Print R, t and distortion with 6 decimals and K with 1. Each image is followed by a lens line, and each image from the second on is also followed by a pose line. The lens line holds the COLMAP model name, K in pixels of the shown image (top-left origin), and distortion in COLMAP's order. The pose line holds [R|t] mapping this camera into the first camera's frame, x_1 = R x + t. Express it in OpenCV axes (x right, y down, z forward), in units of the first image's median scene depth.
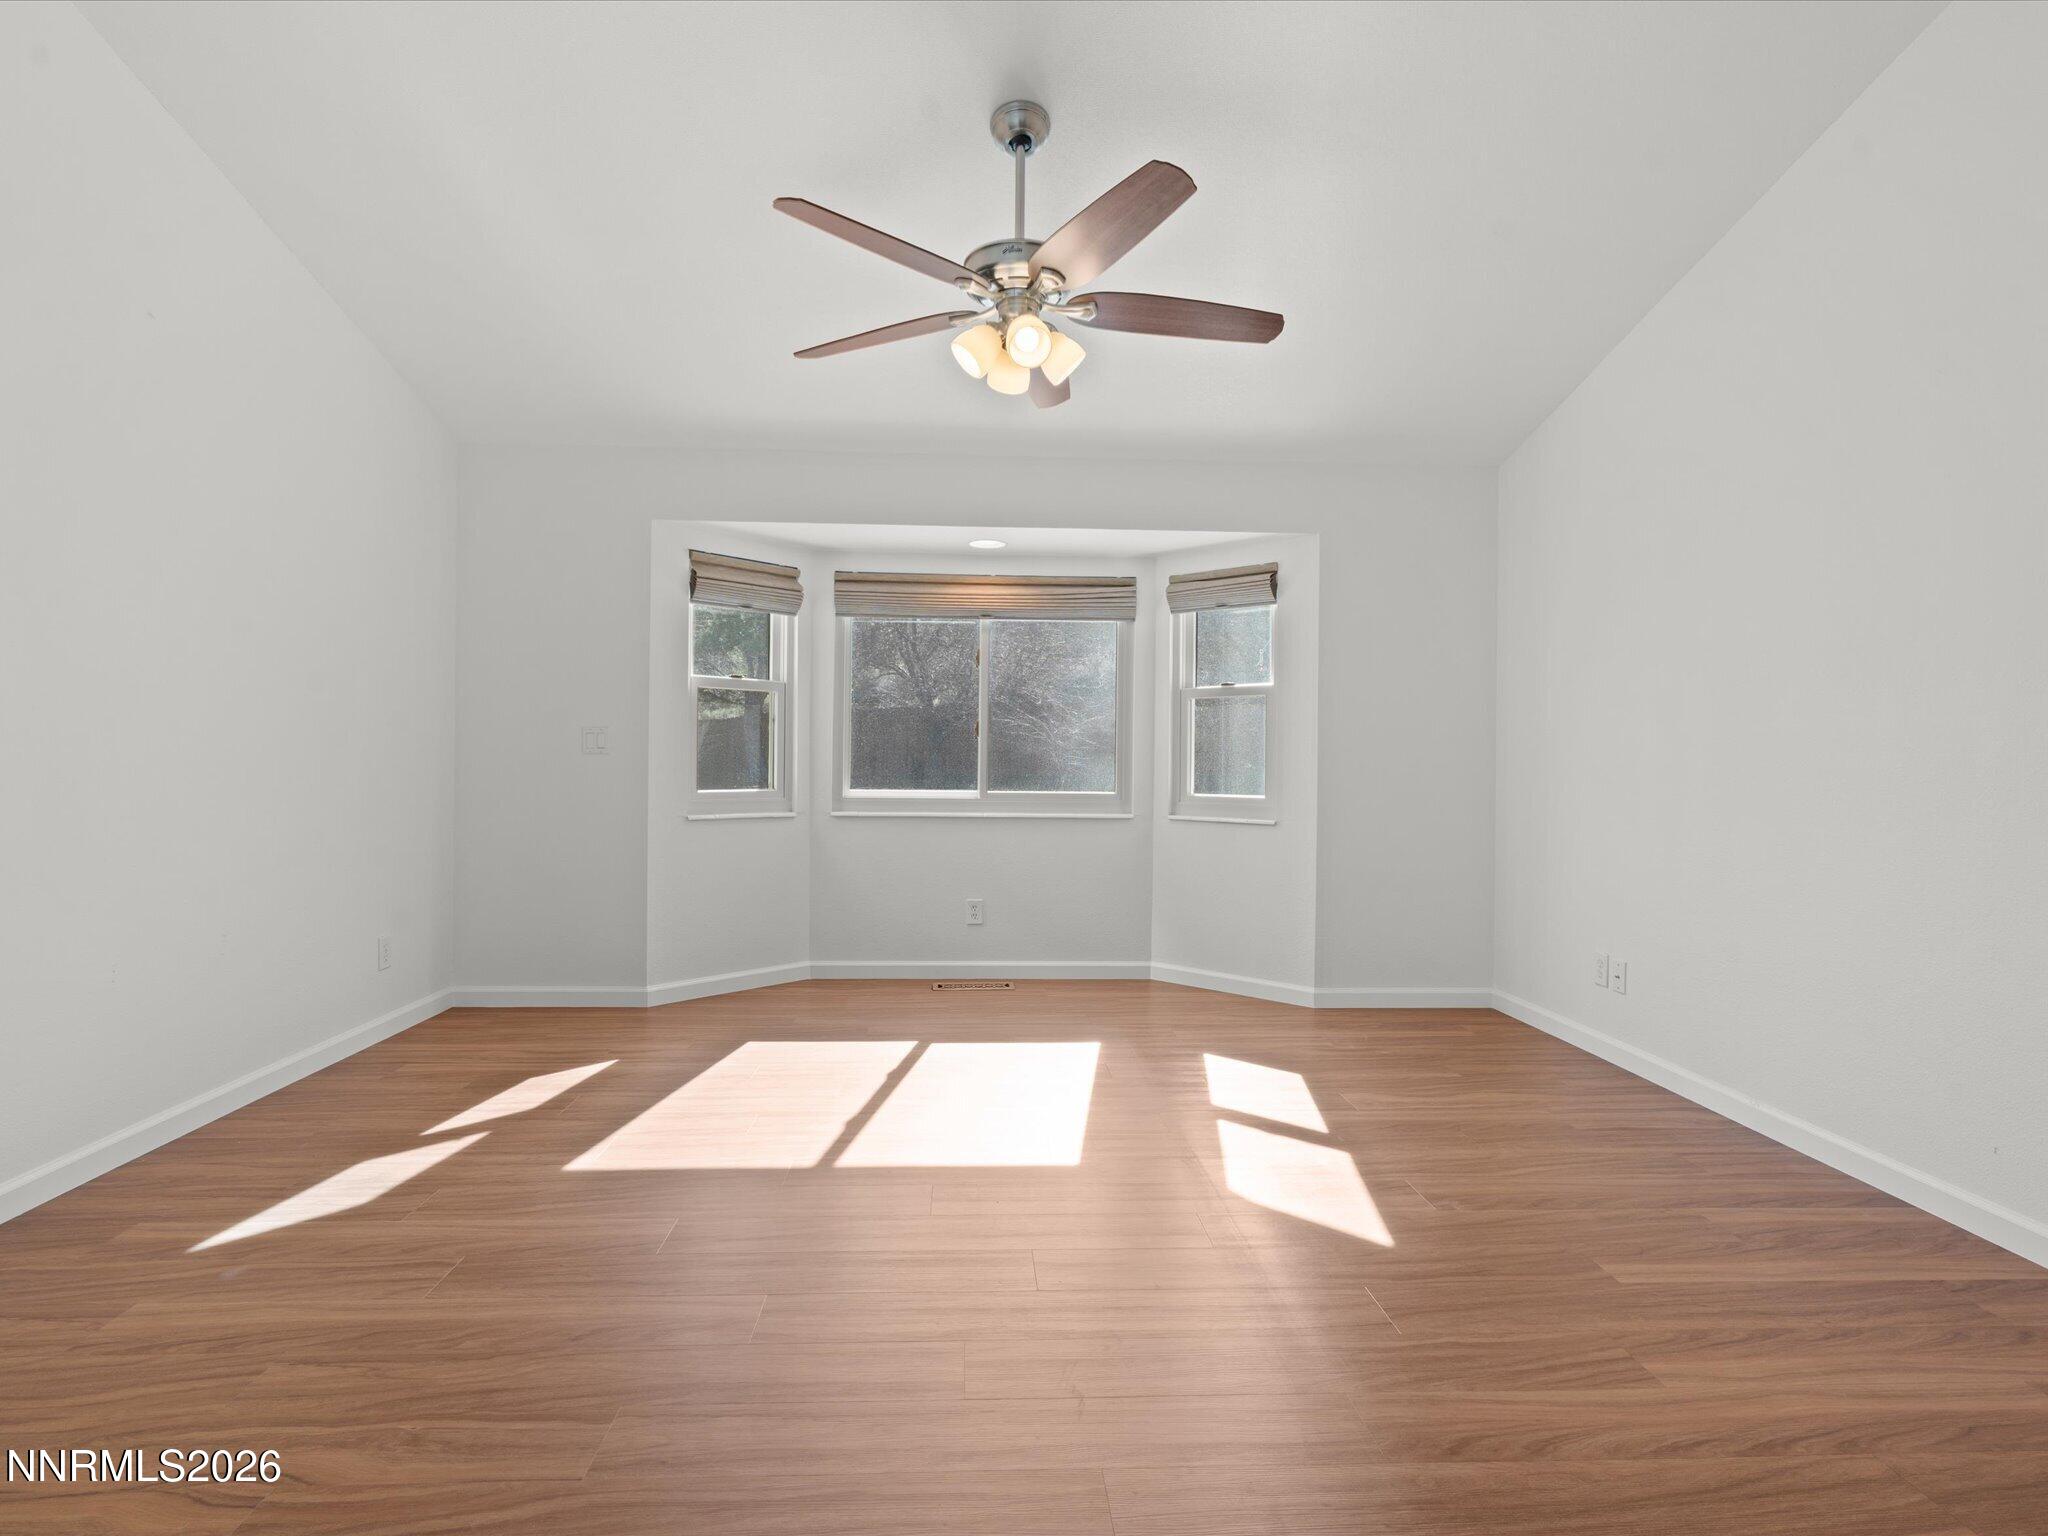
lens RADIAL K [[1043.3, 0, 1013.6], [0, 1043.3, 778.1], [0, 0, 1]] dist [-0.004129, 0.001394]
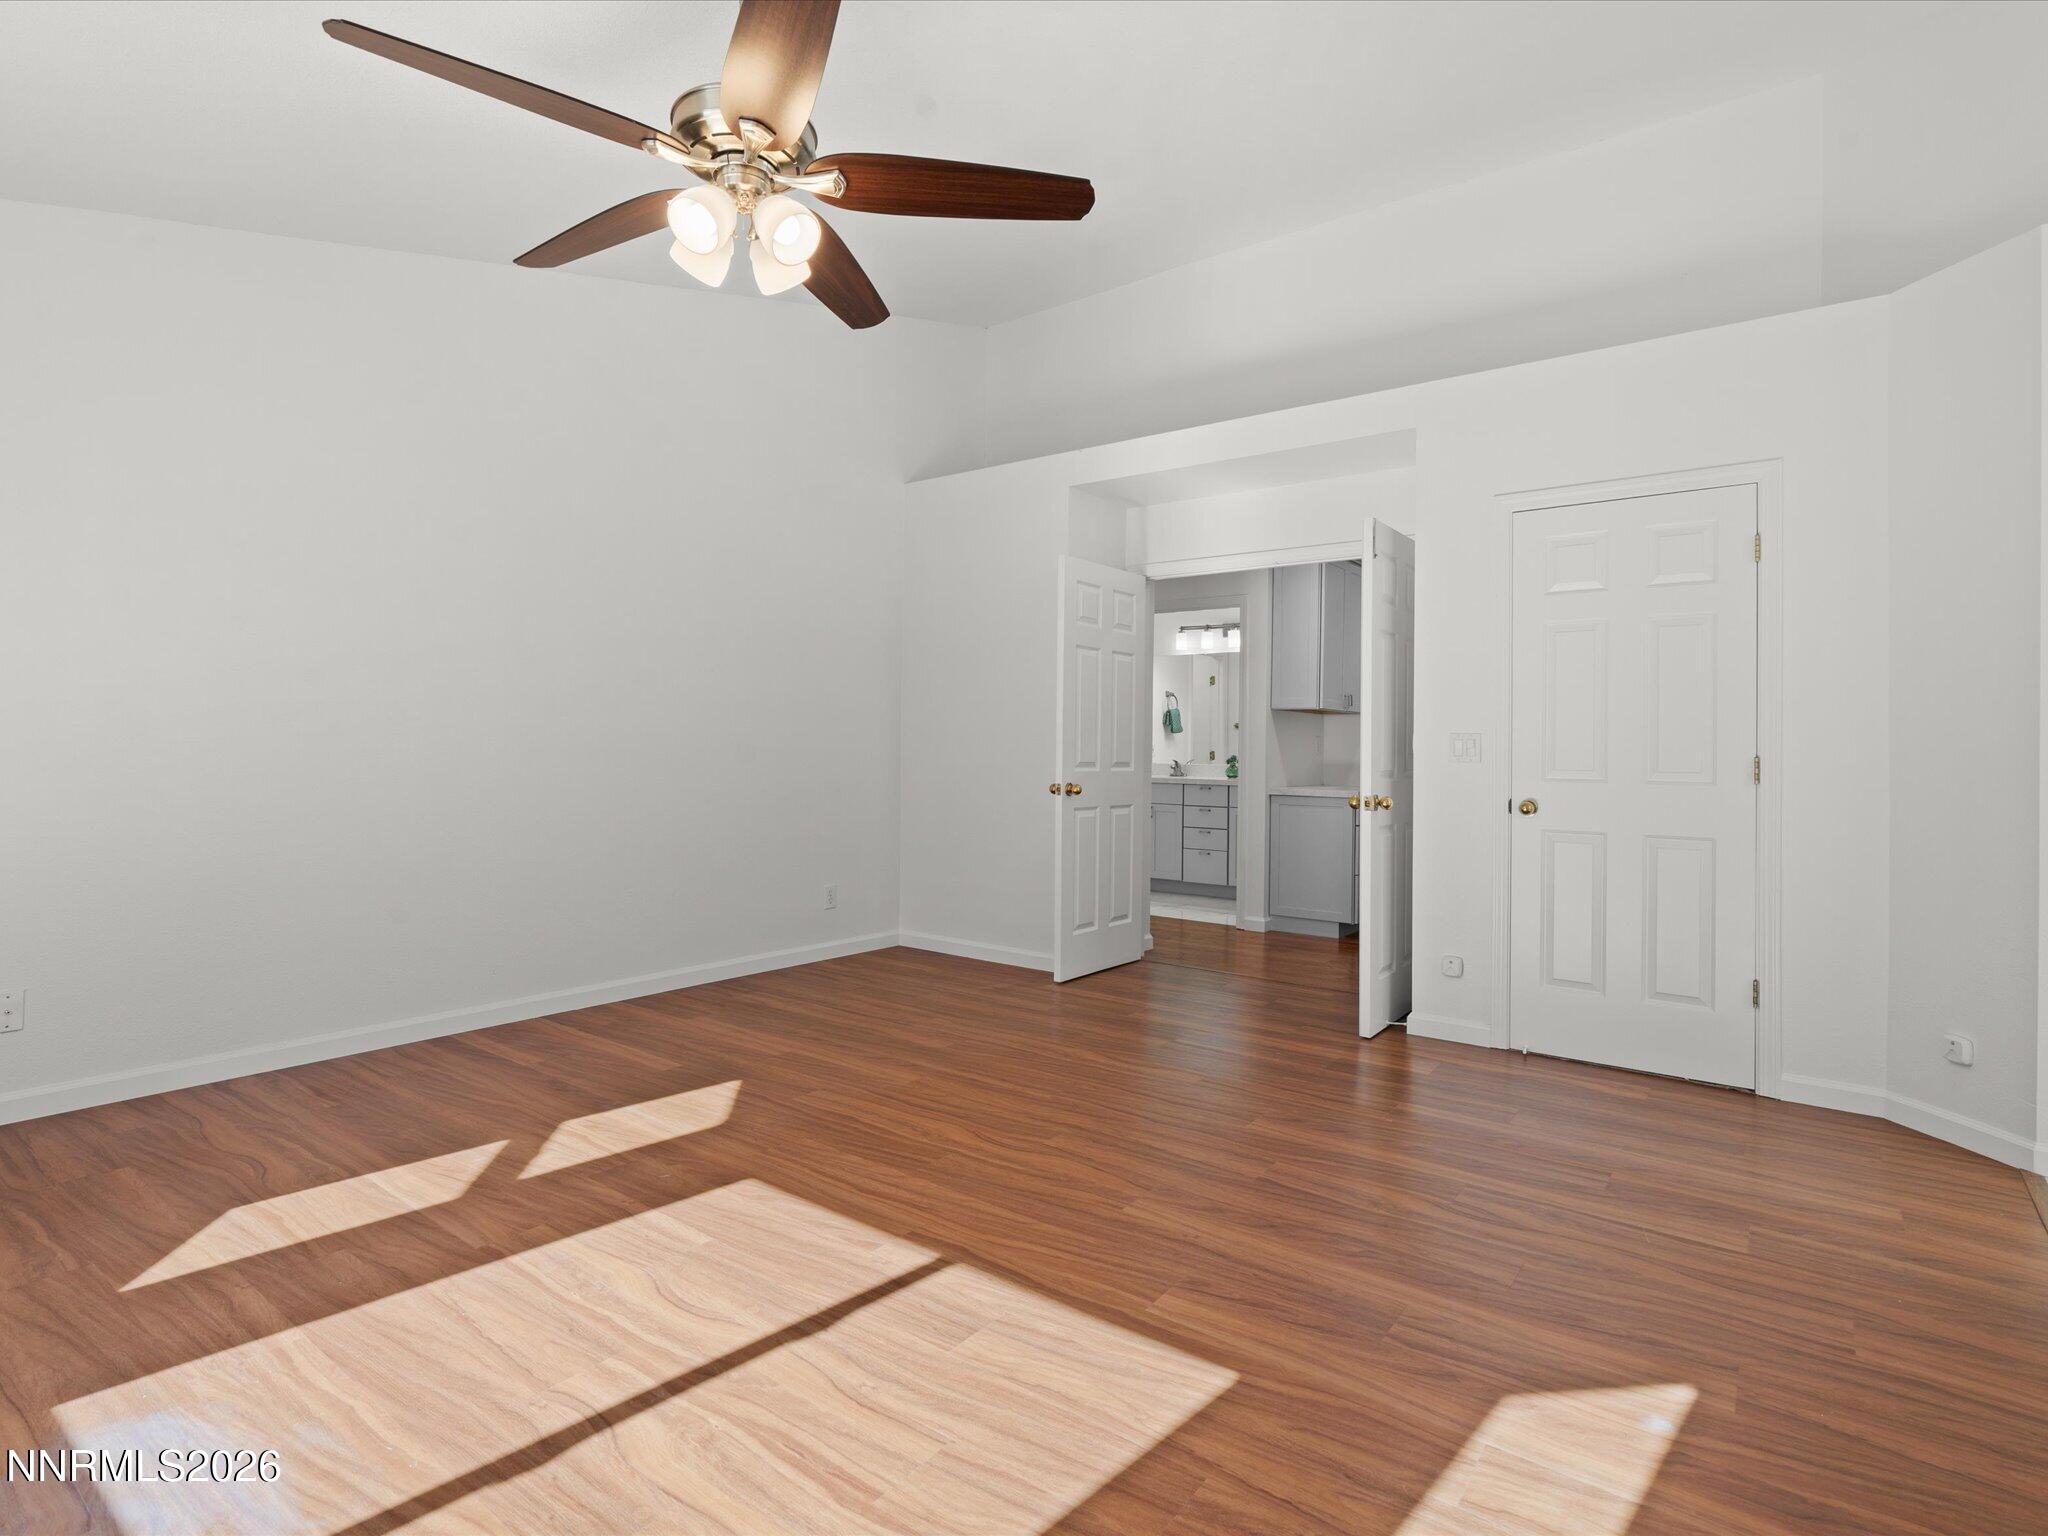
lens RADIAL K [[1043.3, 0, 1013.6], [0, 1043.3, 778.1], [0, 0, 1]] dist [-0.004129, 0.001394]
pose [[-0.763079, -0.039480, 0.645098, -0.383778], [-0.012991, 0.998868, 0.045764, -0.023771], [-0.646174, 0.026541, -0.762728, 0.848289]]
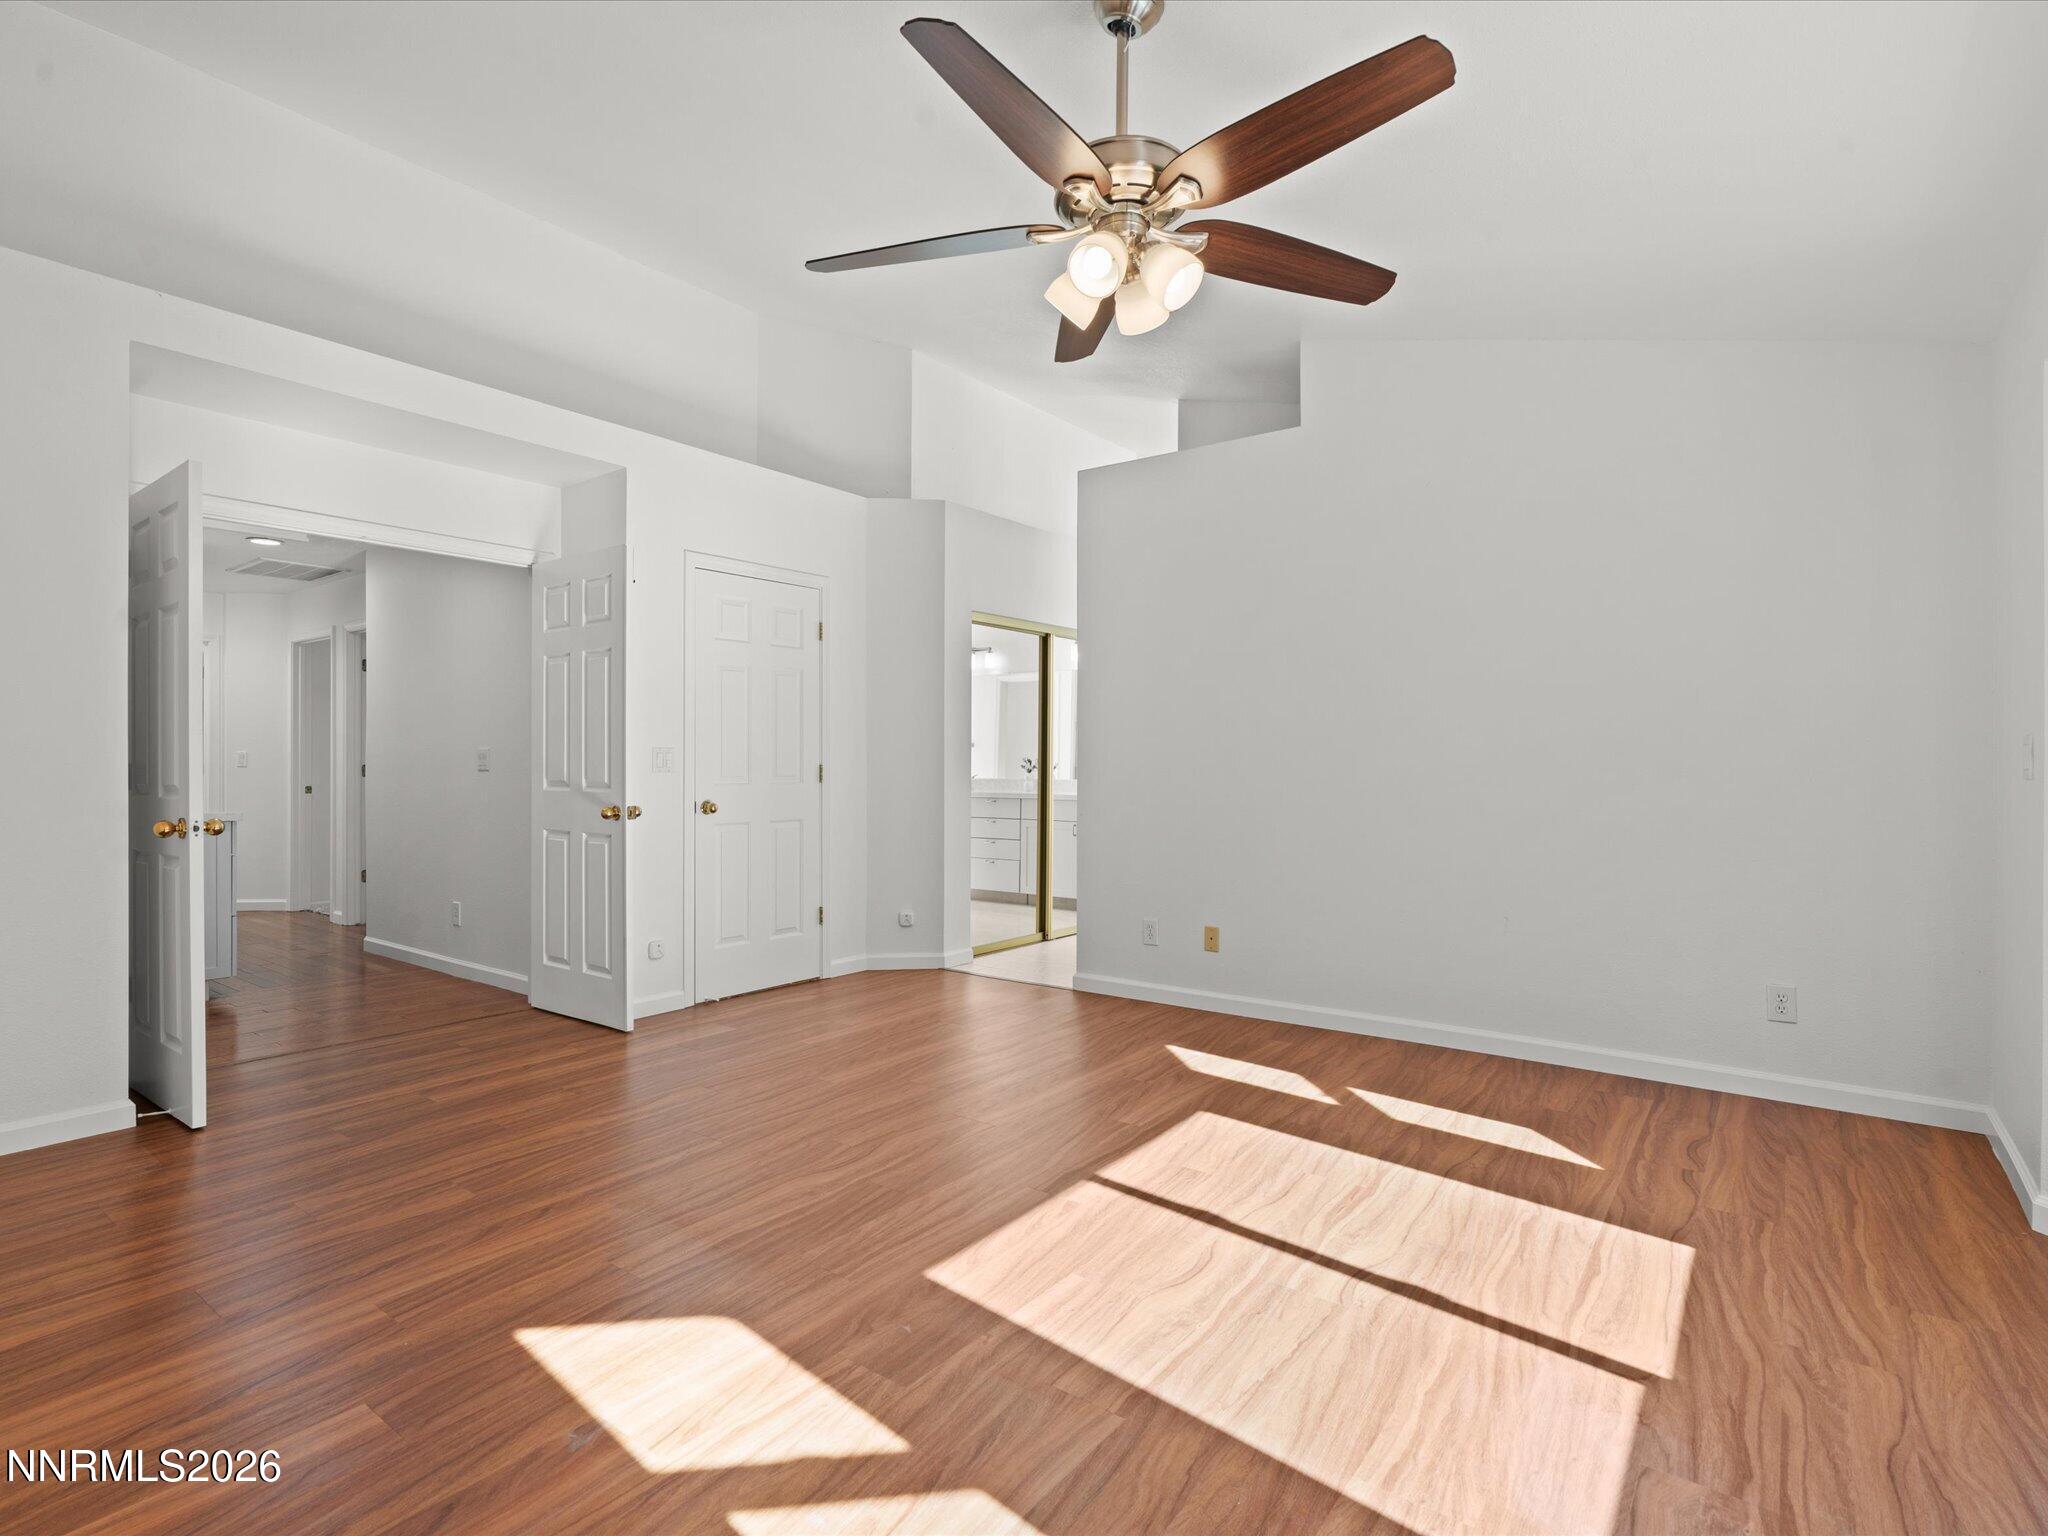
lens RADIAL K [[1019.4, 0, 1018.4], [0, 1019.4, 760.8], [0, 0, 1]] dist [-0.001430, 0.001071]
pose [[-0.642066, -0.017174, -0.766457, 0.389983], [-0.021589, 0.999758, -0.004316, -0.017418], [0.766346, 0.013776, -0.642281, 0.851386]]
